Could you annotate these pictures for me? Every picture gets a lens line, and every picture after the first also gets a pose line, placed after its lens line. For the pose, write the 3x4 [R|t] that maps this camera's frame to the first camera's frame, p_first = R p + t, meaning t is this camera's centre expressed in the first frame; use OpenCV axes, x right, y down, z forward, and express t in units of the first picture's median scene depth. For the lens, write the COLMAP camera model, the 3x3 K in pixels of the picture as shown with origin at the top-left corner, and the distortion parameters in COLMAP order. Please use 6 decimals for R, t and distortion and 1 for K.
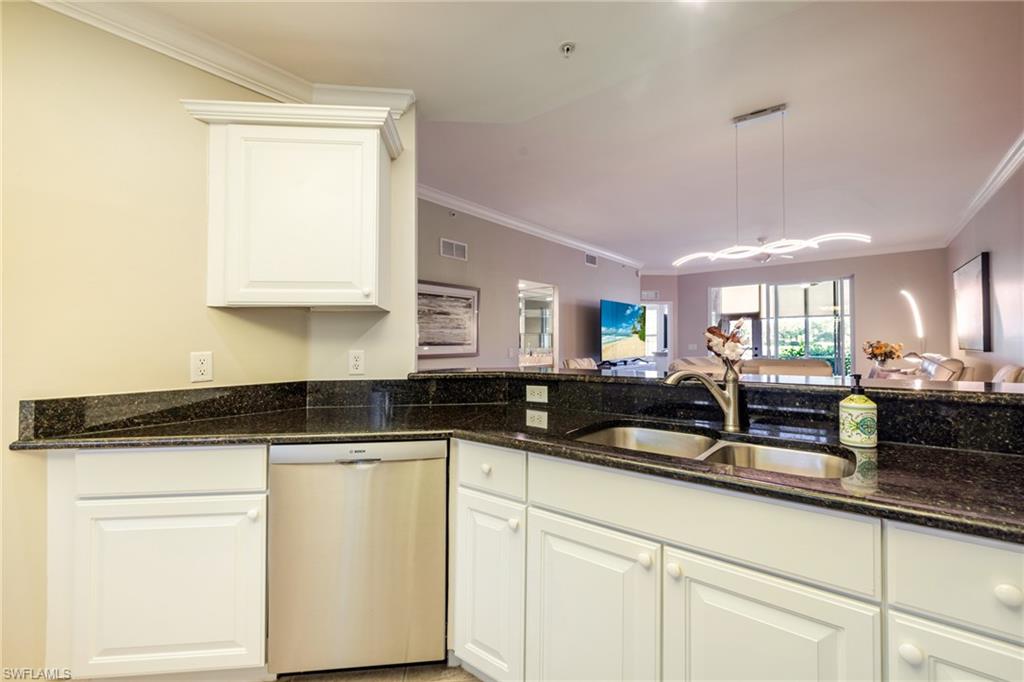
lens RADIAL K [[434.2, 0, 512.0], [0, 434.2, 341.0], [0, 0, 1]] dist [-0.000518, 0.000004]
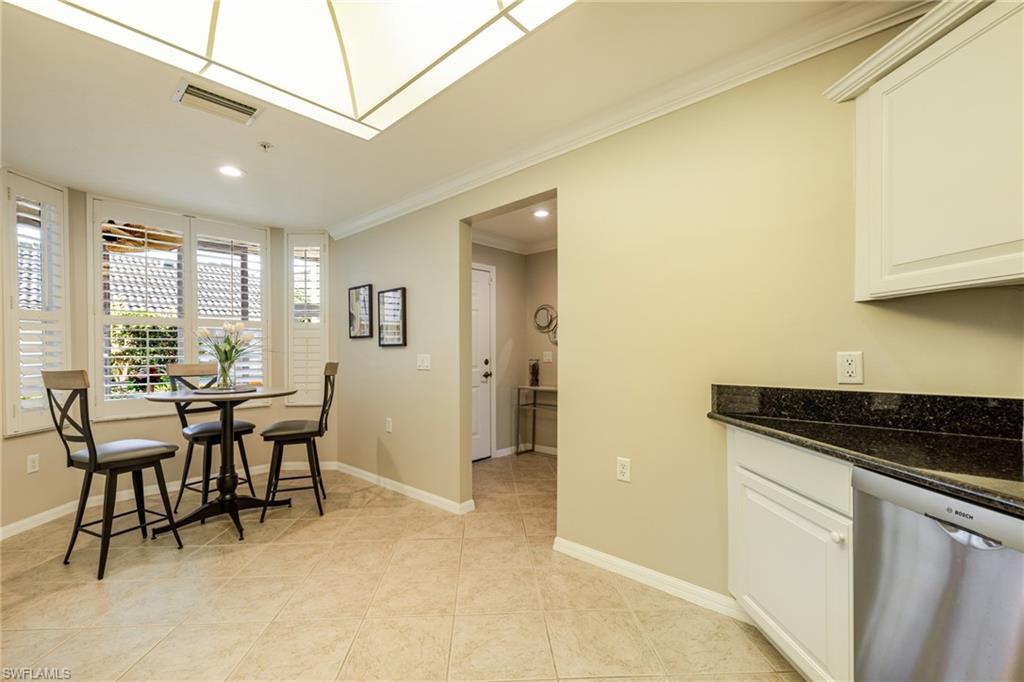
lens RADIAL K [[444.1, 0, 513.2], [0, 444.1, 354.5], [0, 0, 1]] dist [0.000469, -0.000004]
pose [[-0.084241, 0.014242, -0.996344, 0.321941], [0.010915, 0.999851, 0.013370, 0.011951], [0.996386, -0.009749, -0.084384, 0.409552]]
